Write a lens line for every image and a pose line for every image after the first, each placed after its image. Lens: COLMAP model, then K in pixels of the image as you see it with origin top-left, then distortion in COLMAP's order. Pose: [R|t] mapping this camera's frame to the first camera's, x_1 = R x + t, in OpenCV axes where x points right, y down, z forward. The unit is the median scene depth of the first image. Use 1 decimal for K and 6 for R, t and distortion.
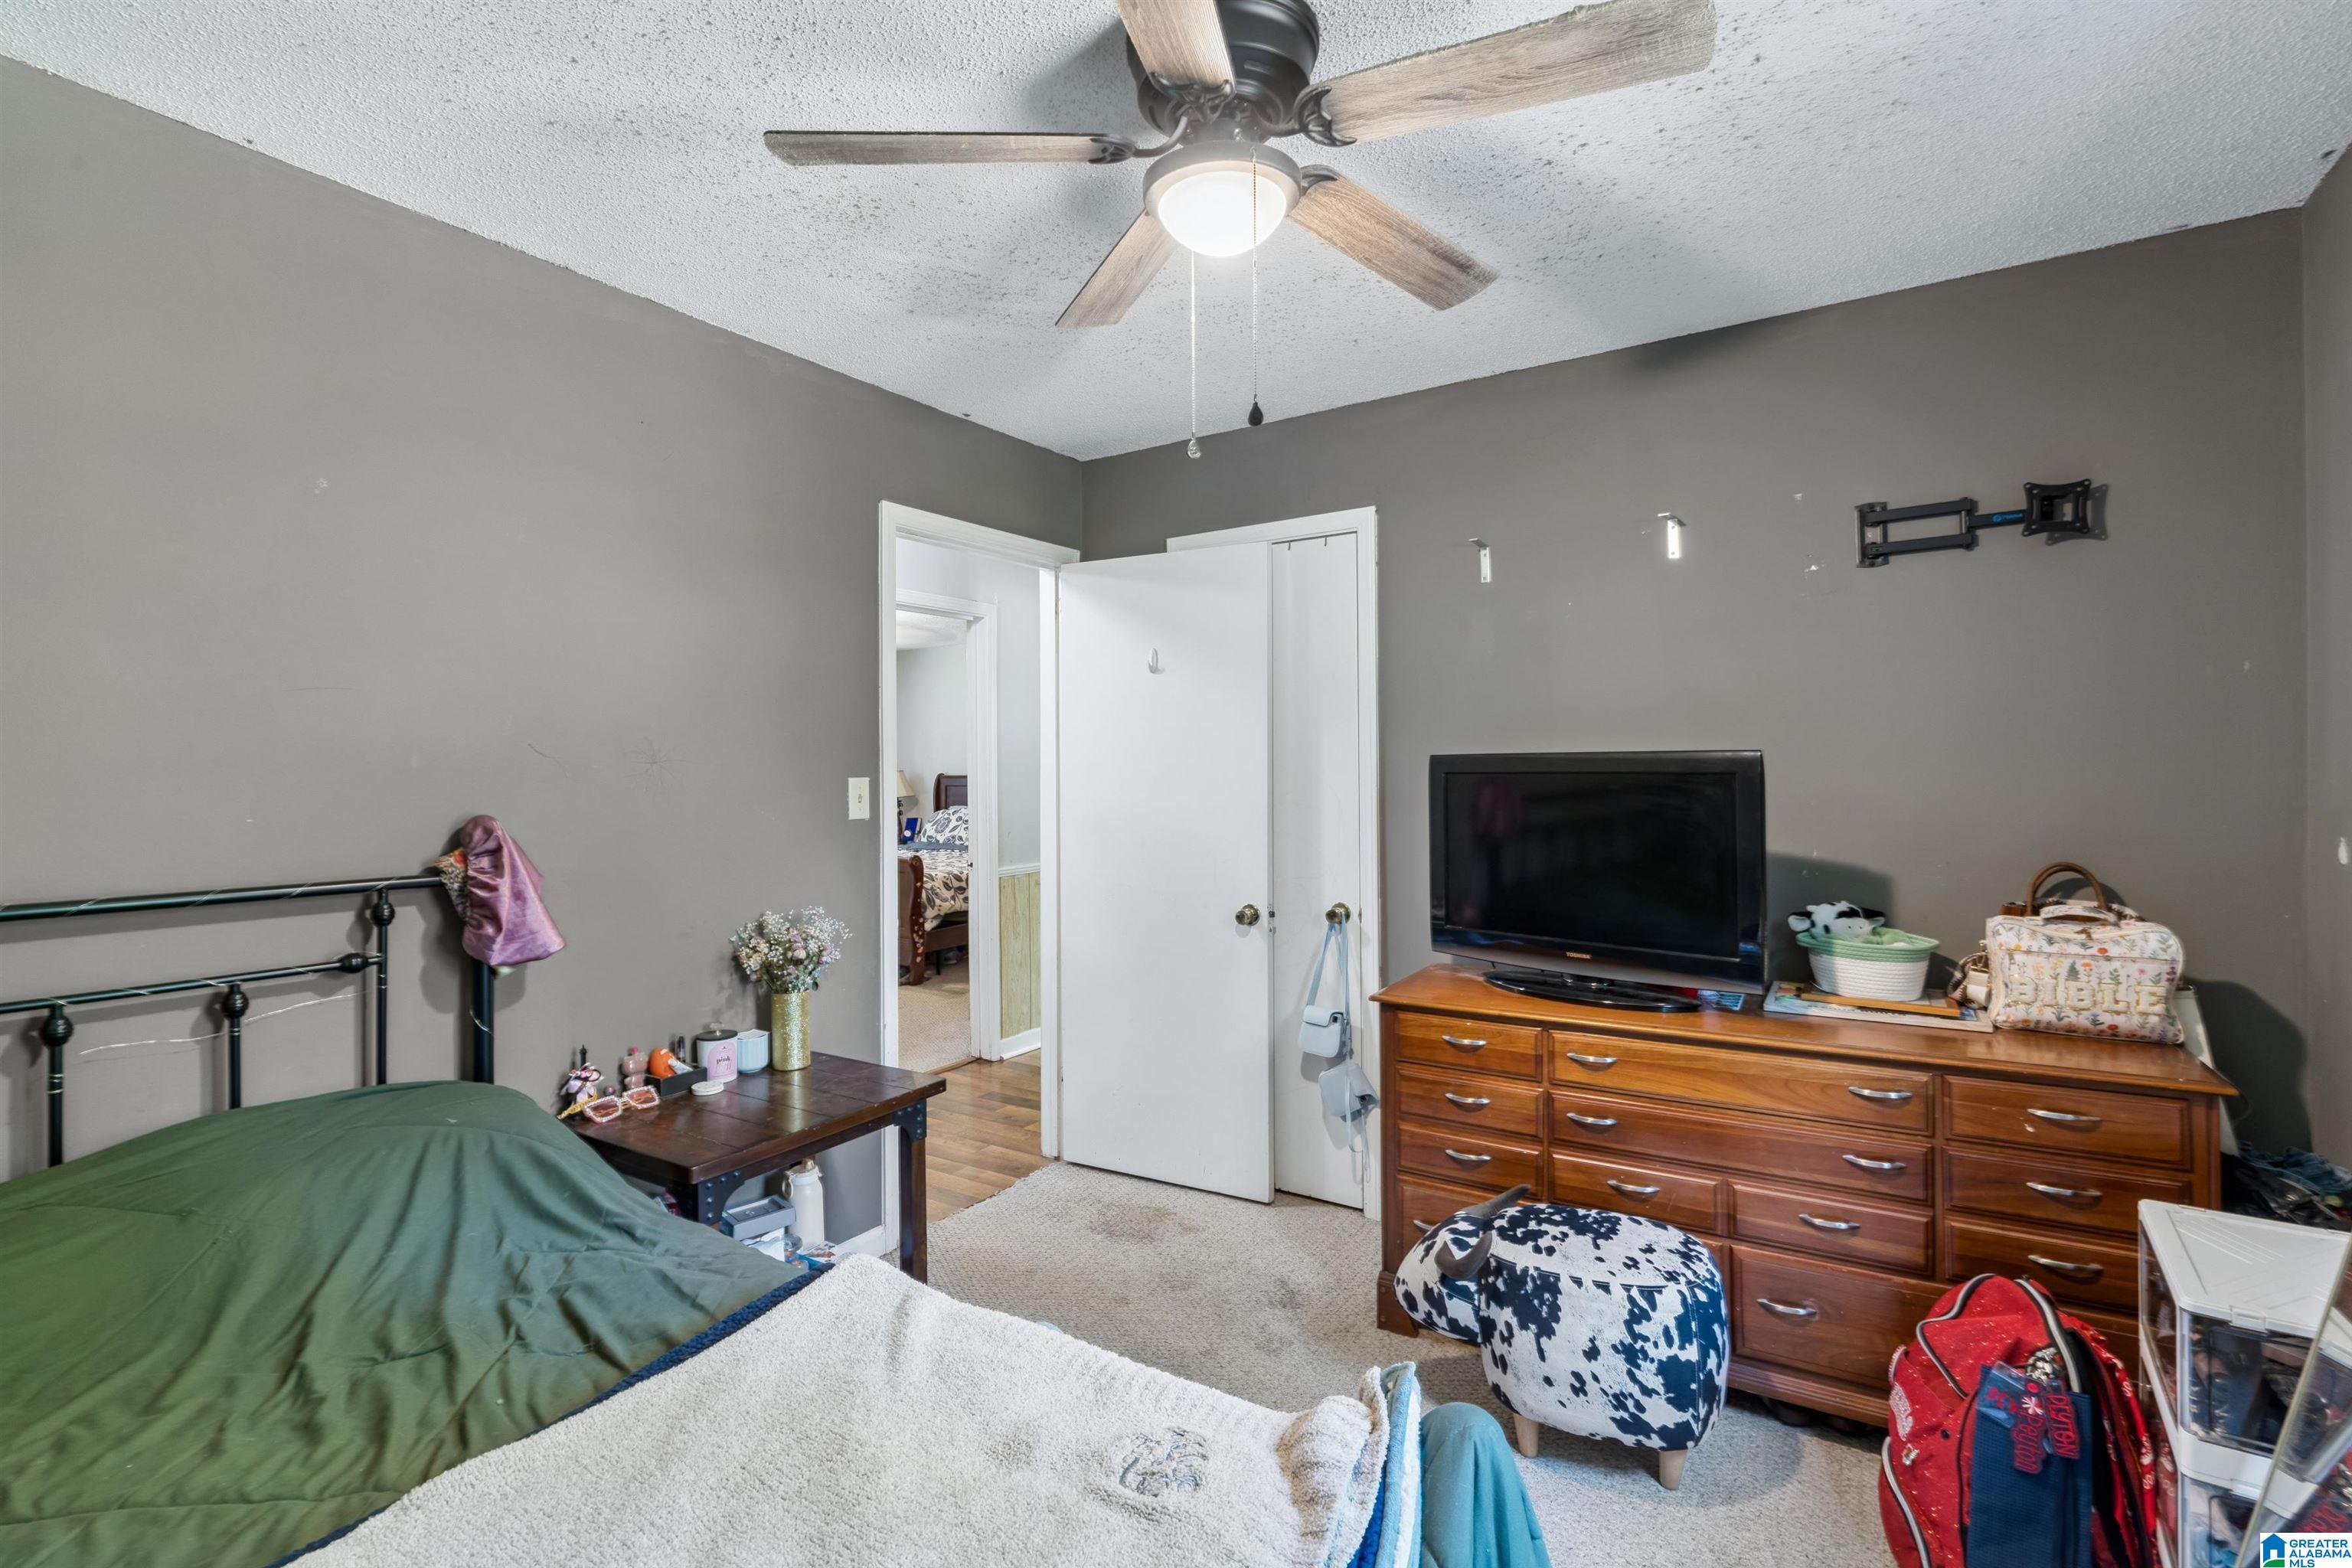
lens RADIAL K [[1064.3, 0, 1181.9], [0, 1064.3, 780.8], [0, 0, 1]] dist [-0.002905, 0.000085]
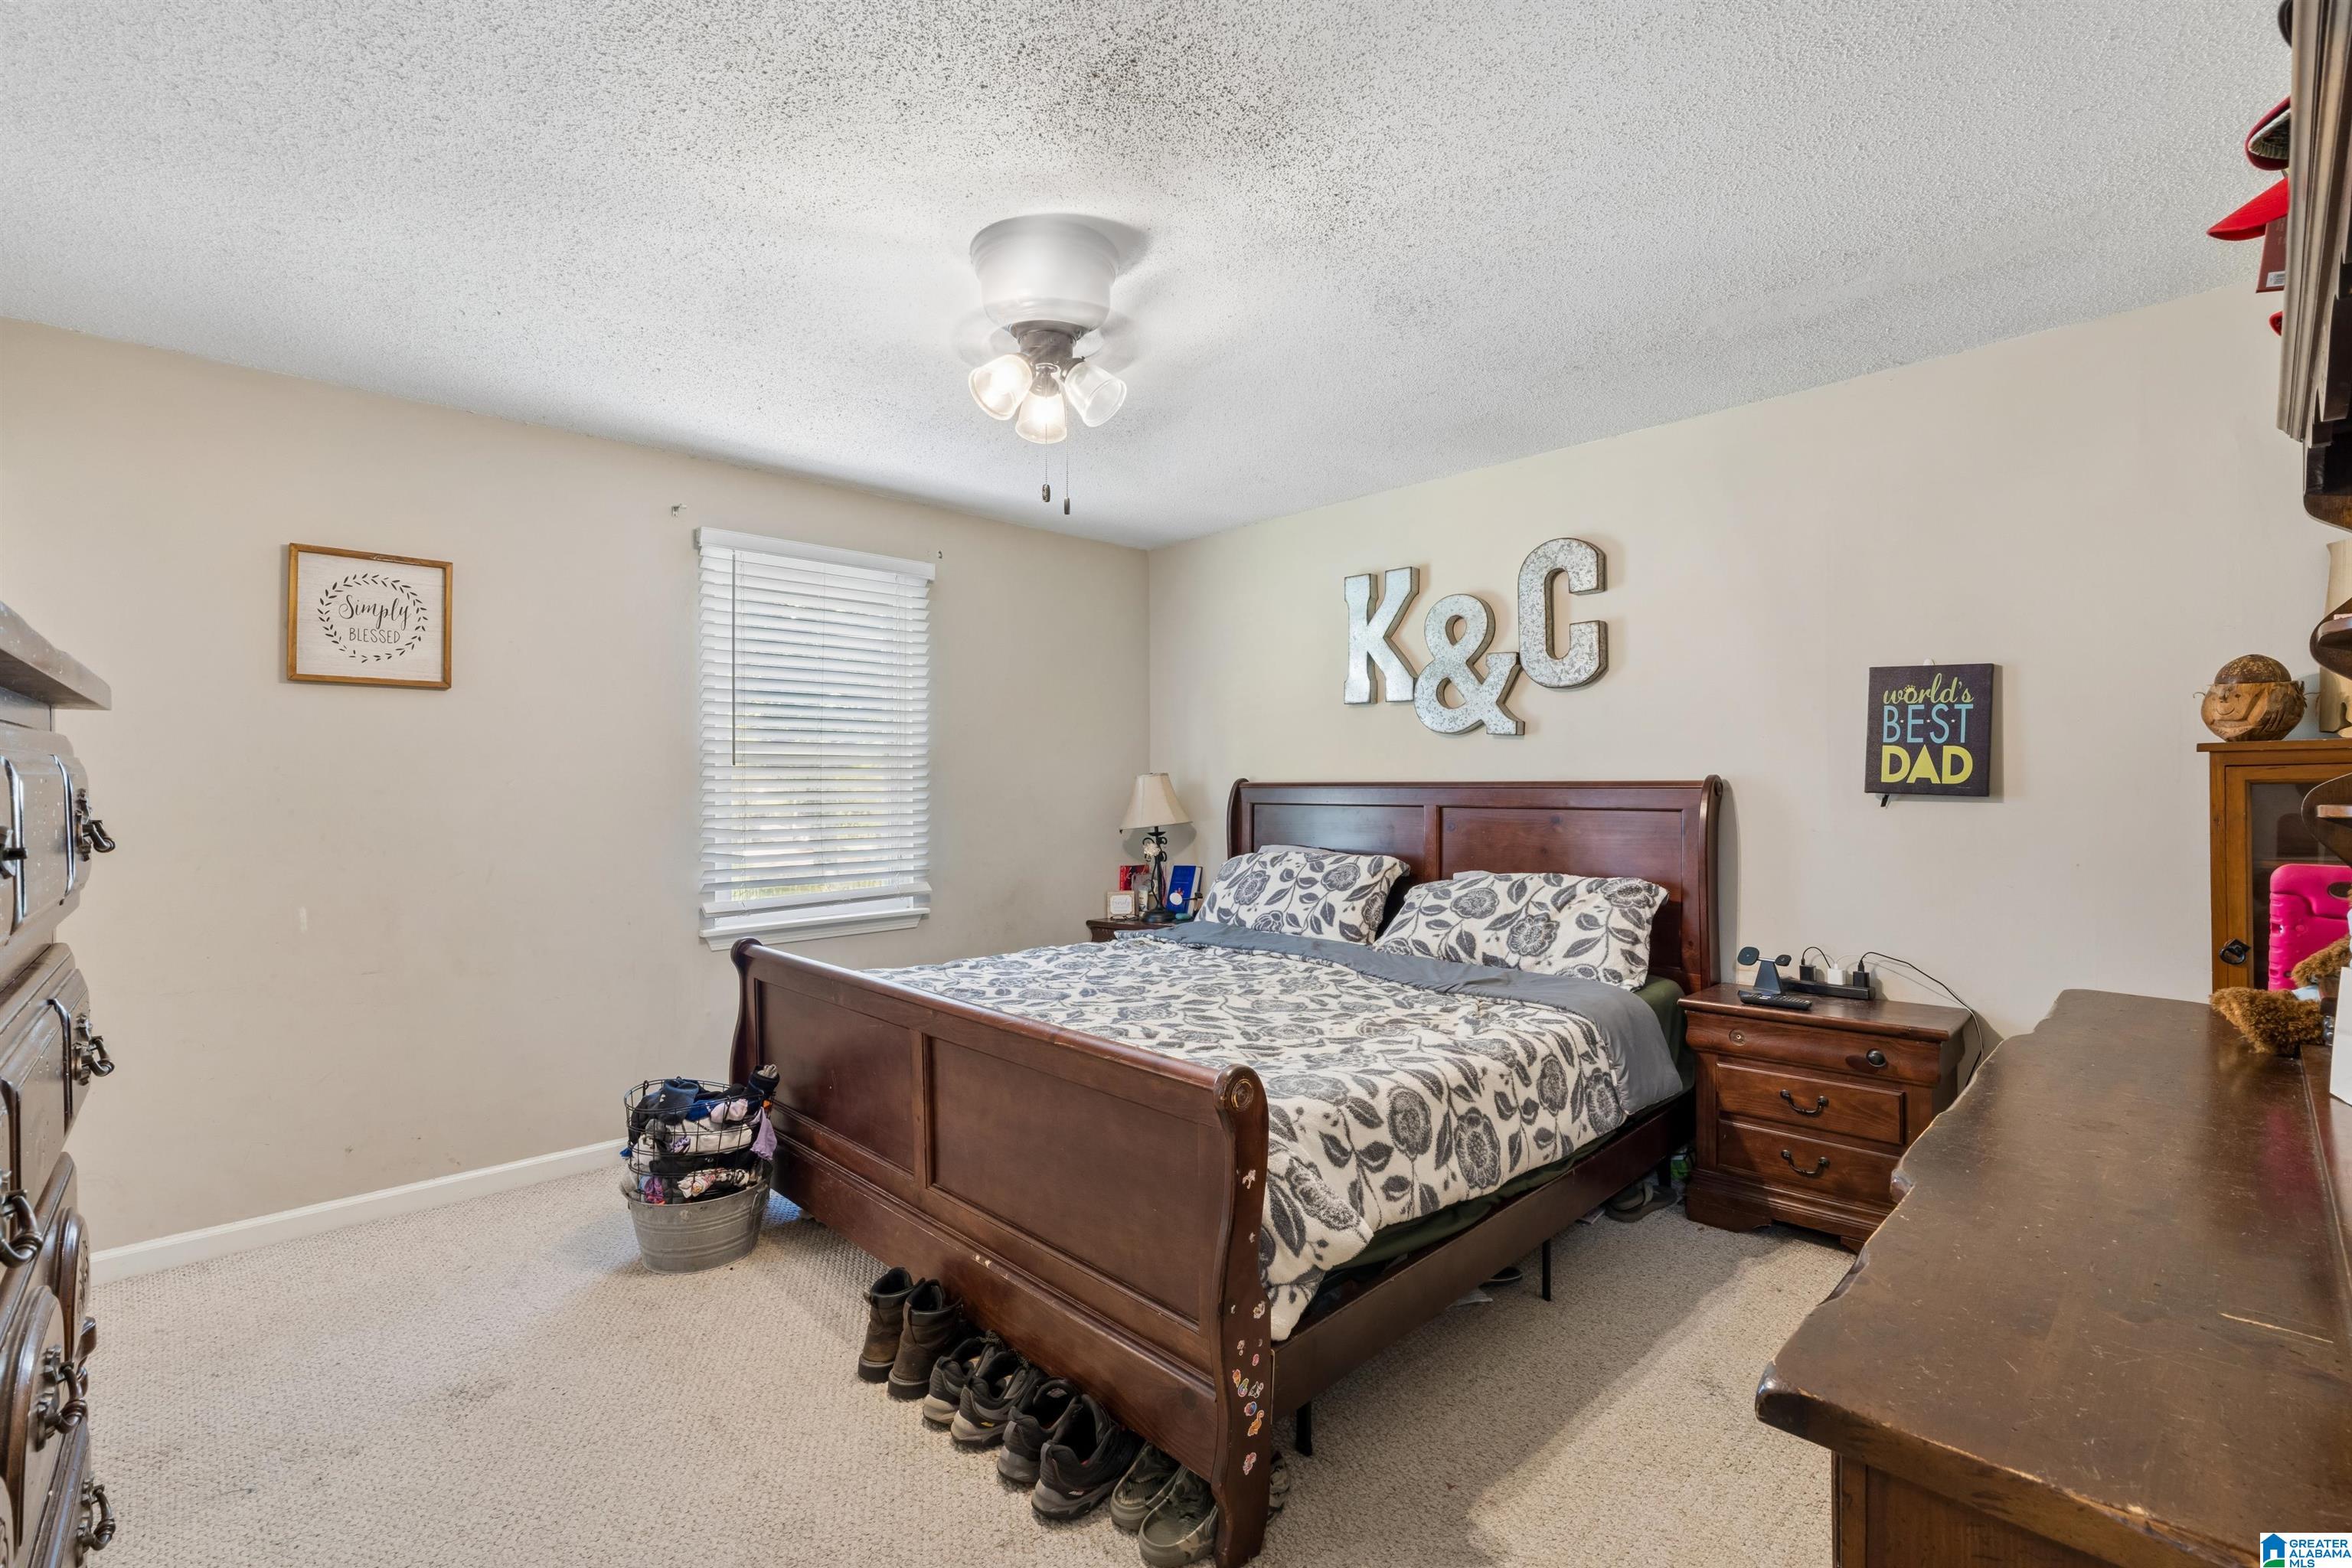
lens RADIAL K [[1064.3, 0, 1181.9], [0, 1064.3, 780.8], [0, 0, 1]] dist [-0.002905, 0.000085]
pose [[0.974174, 0.000359, -0.225798, -0.201471], [-0.004219, 0.999853, -0.016611, 0.003527], [0.225759, 0.017134, 0.974033, 0.726835]]
